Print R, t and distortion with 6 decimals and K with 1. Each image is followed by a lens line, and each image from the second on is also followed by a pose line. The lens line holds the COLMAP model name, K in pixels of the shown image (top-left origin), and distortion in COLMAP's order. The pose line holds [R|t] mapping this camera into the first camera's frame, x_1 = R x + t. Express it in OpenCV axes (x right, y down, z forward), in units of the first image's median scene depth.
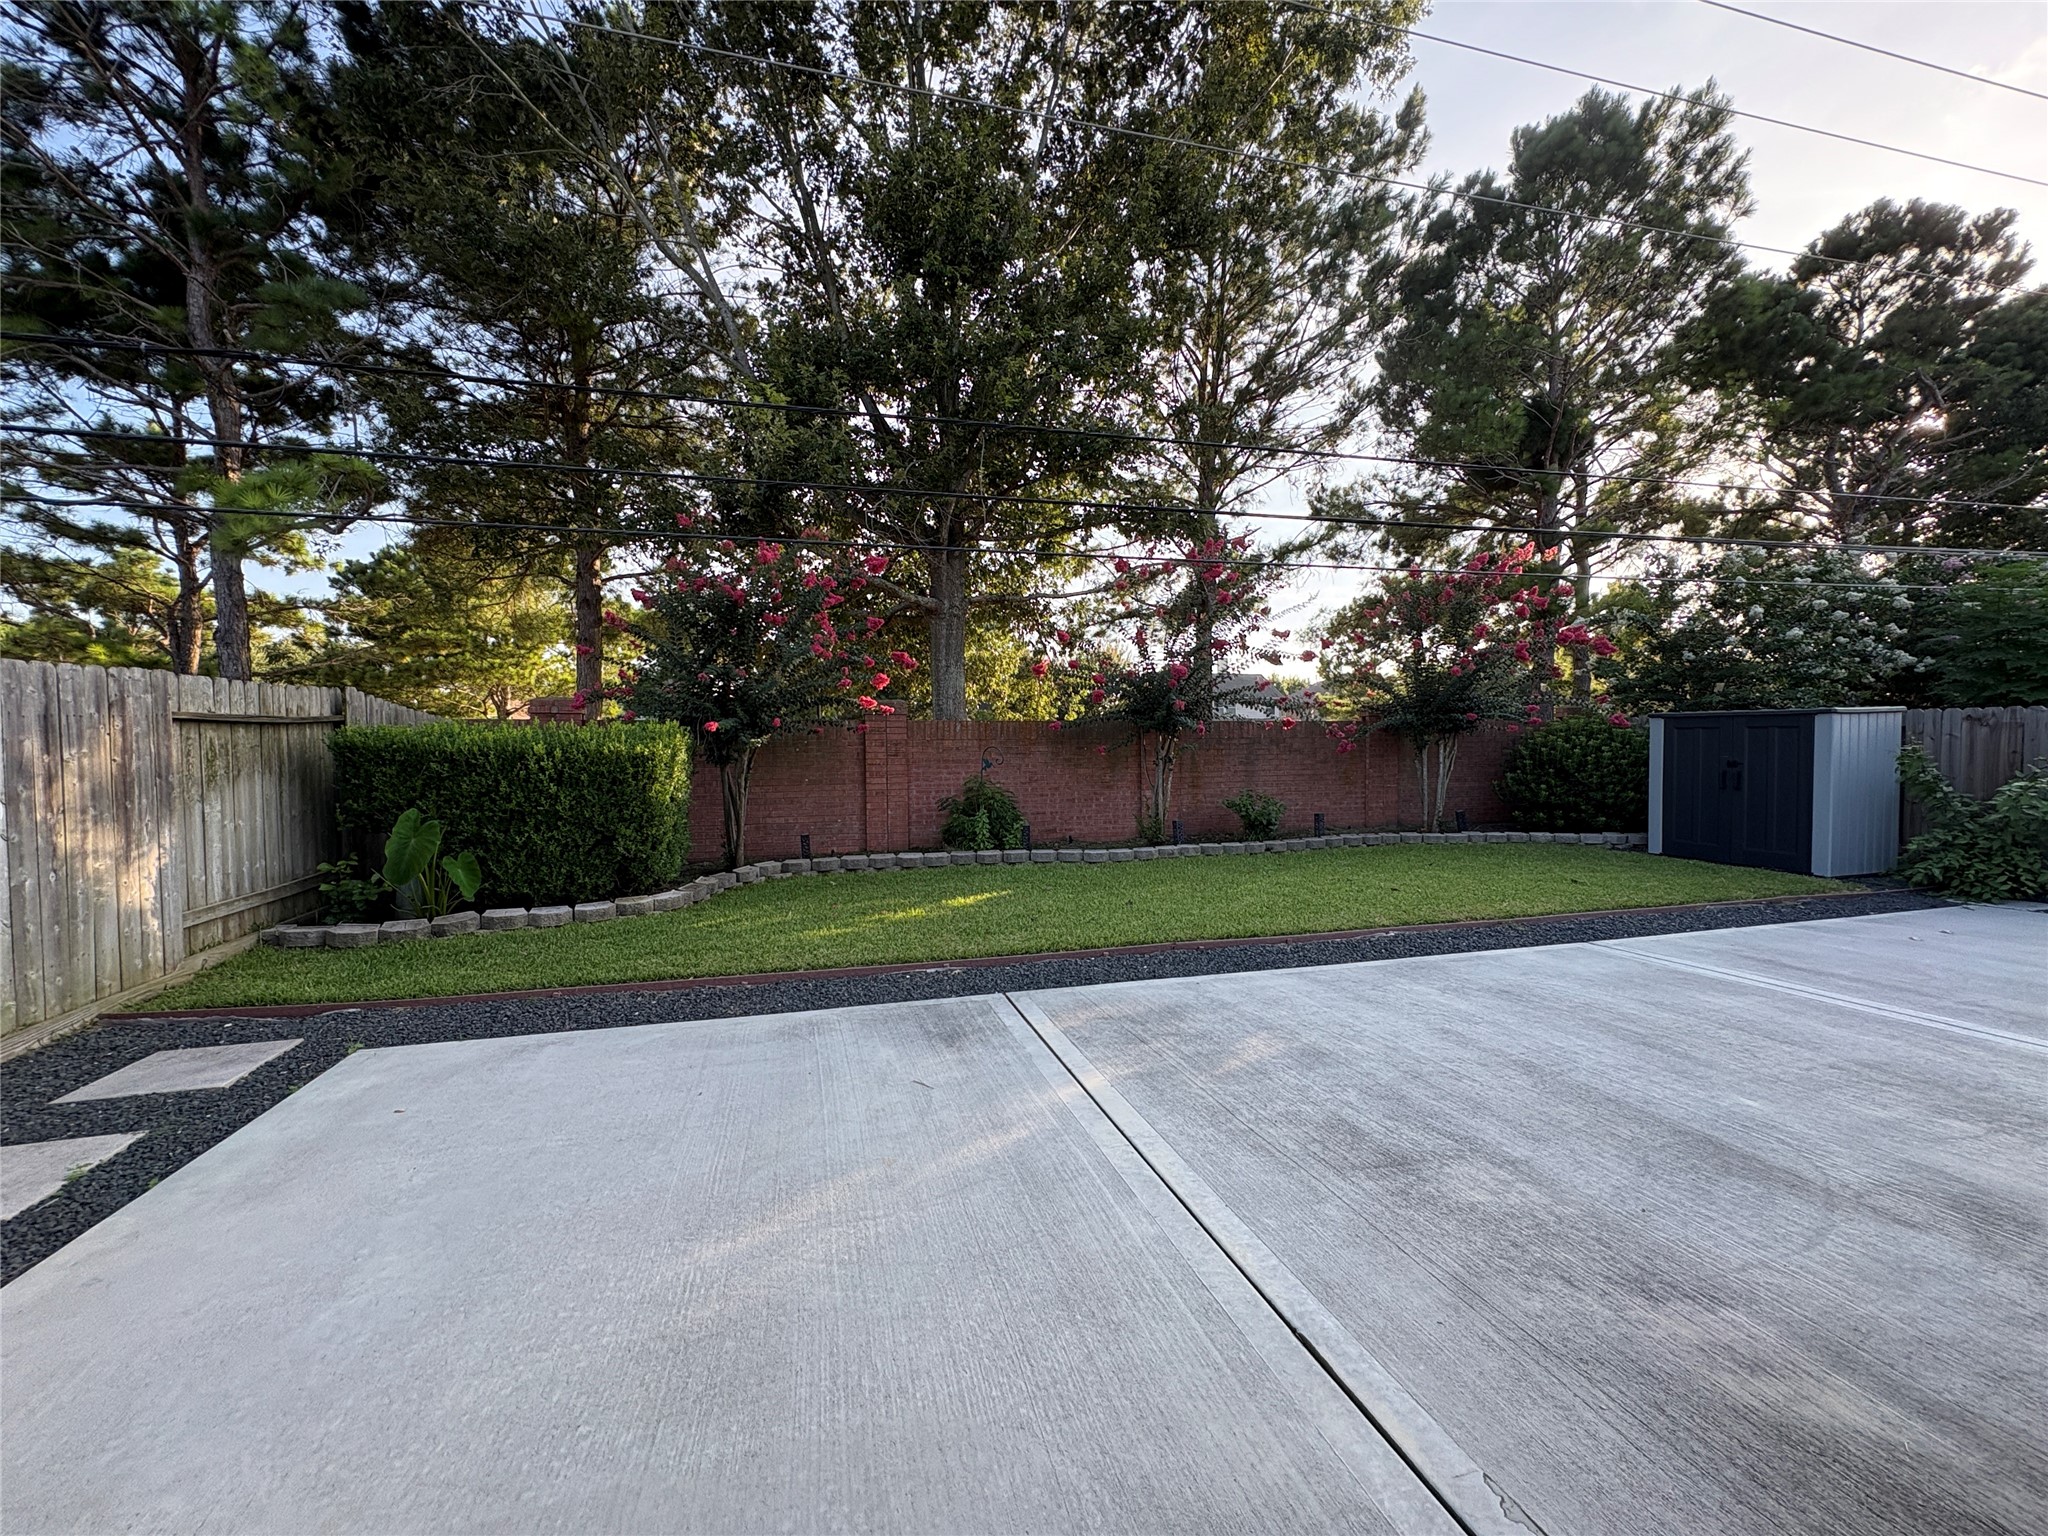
lens RADIAL K [[818.6, 0, 1024.0], [0, 818.6, 768.0], [0, 0, 1]] dist [0.001619, -0.000098]
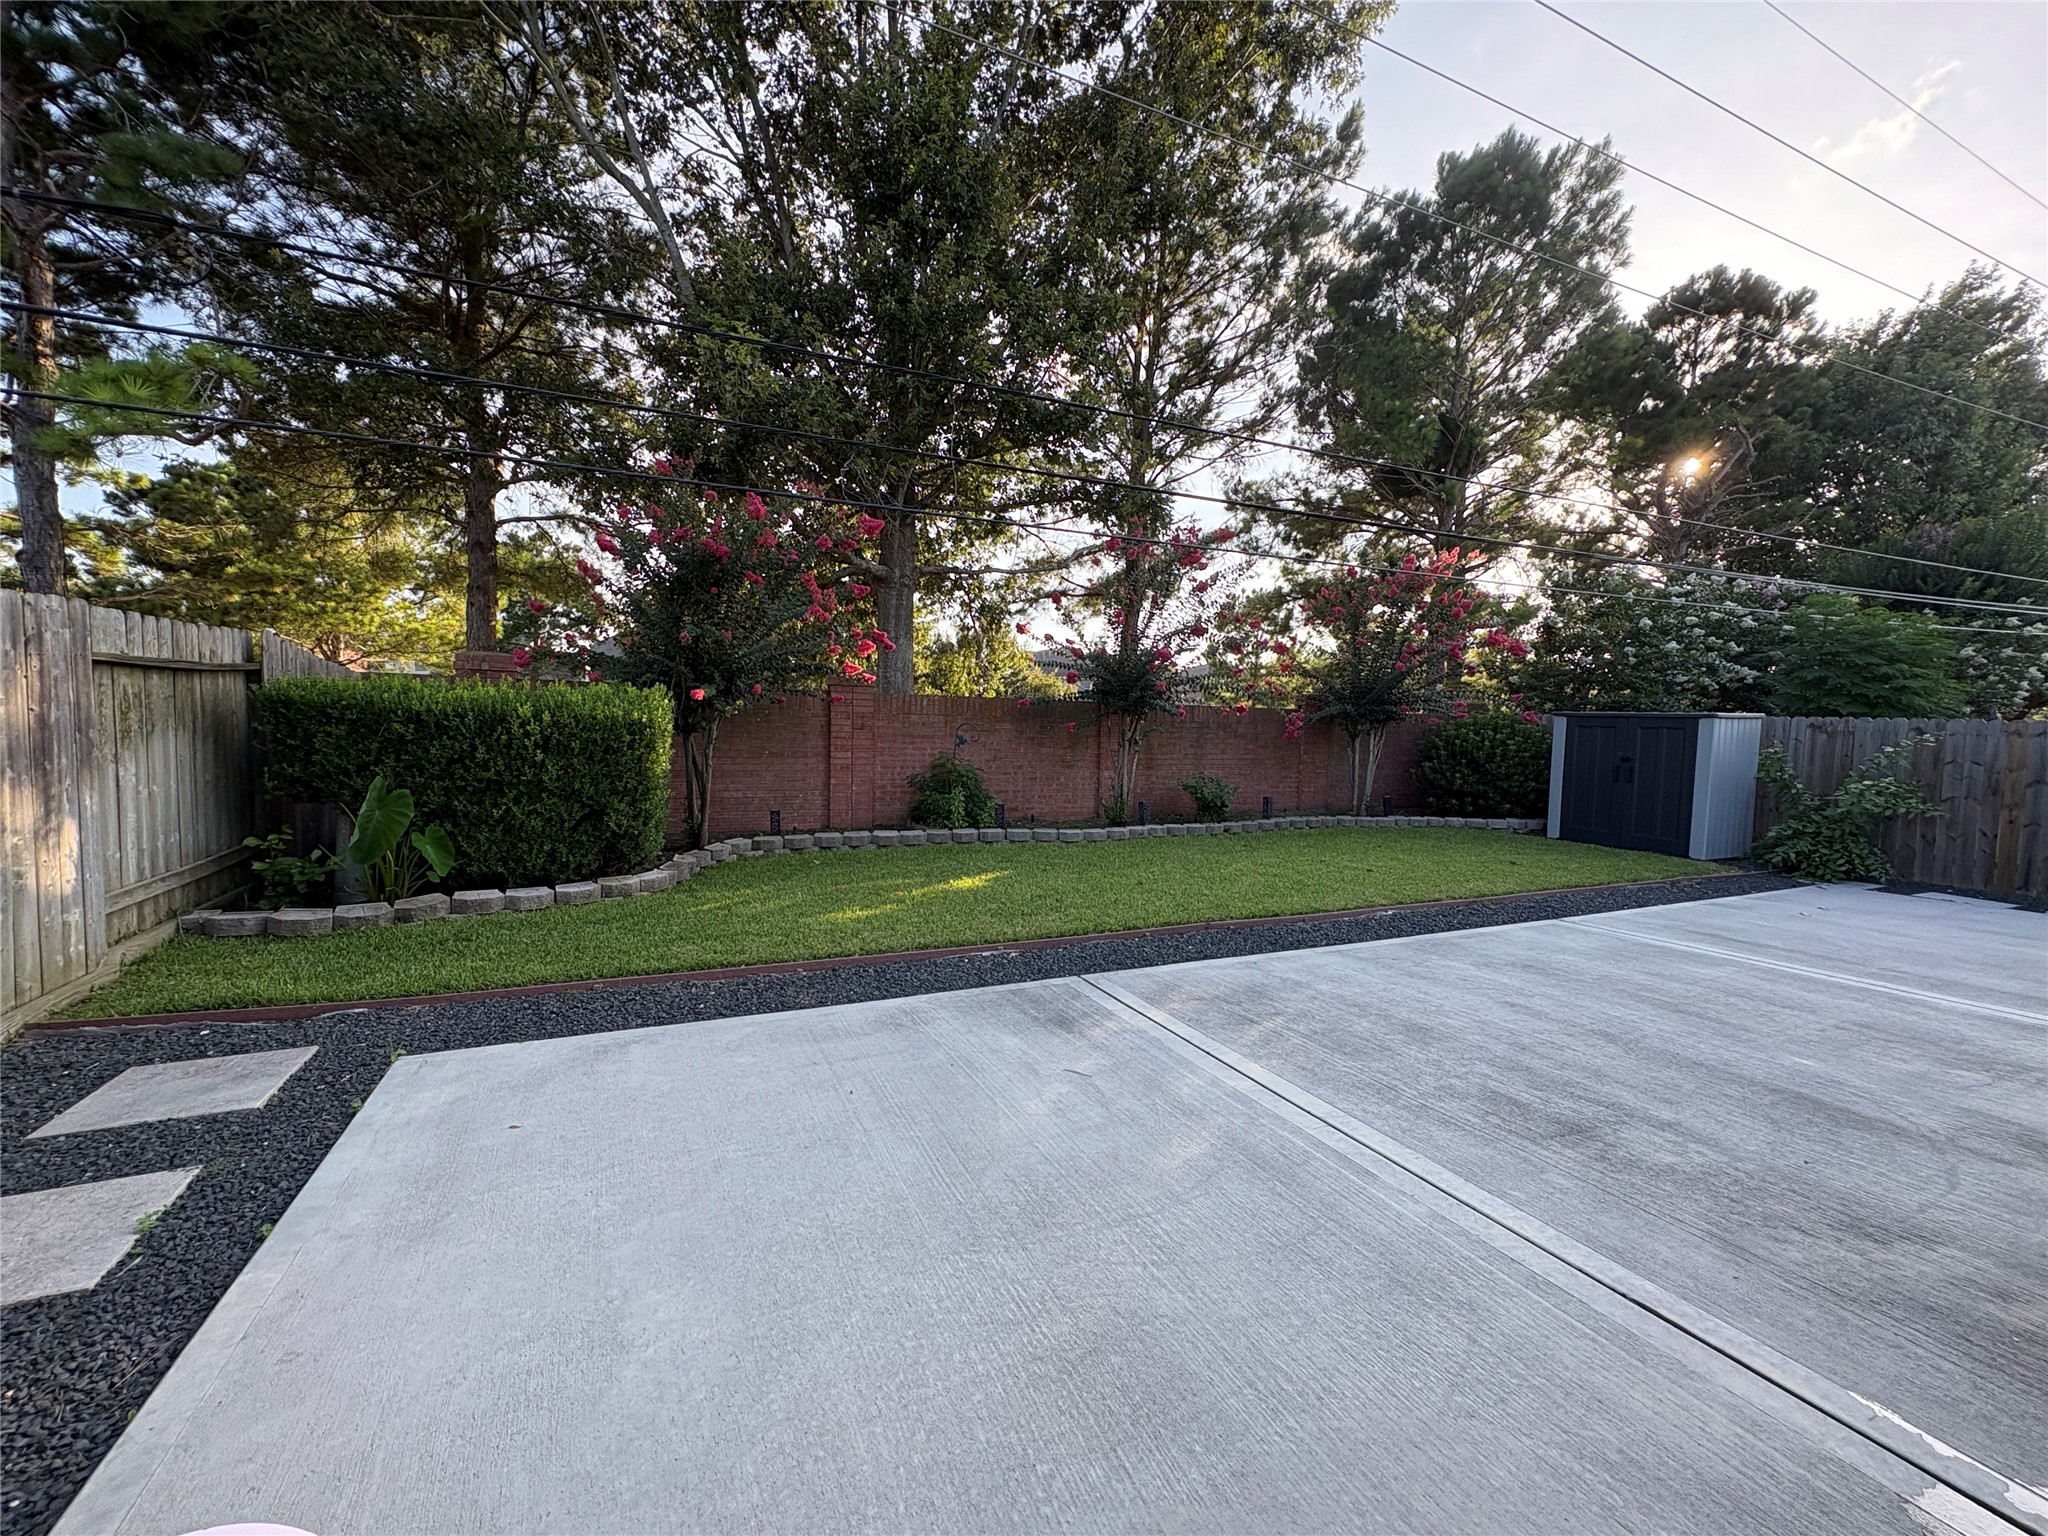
lens RADIAL K [[819.5, 0, 1024.0], [0, 819.5, 768.0], [0, 0, 1]] dist [-0.000071, 0.000468]
pose [[0.986169, 0.022916, 0.164150, -0.212429], [-0.027671, 0.999259, 0.026740, -0.000526], [-0.163415, -0.030912, 0.986073, 0.035549]]
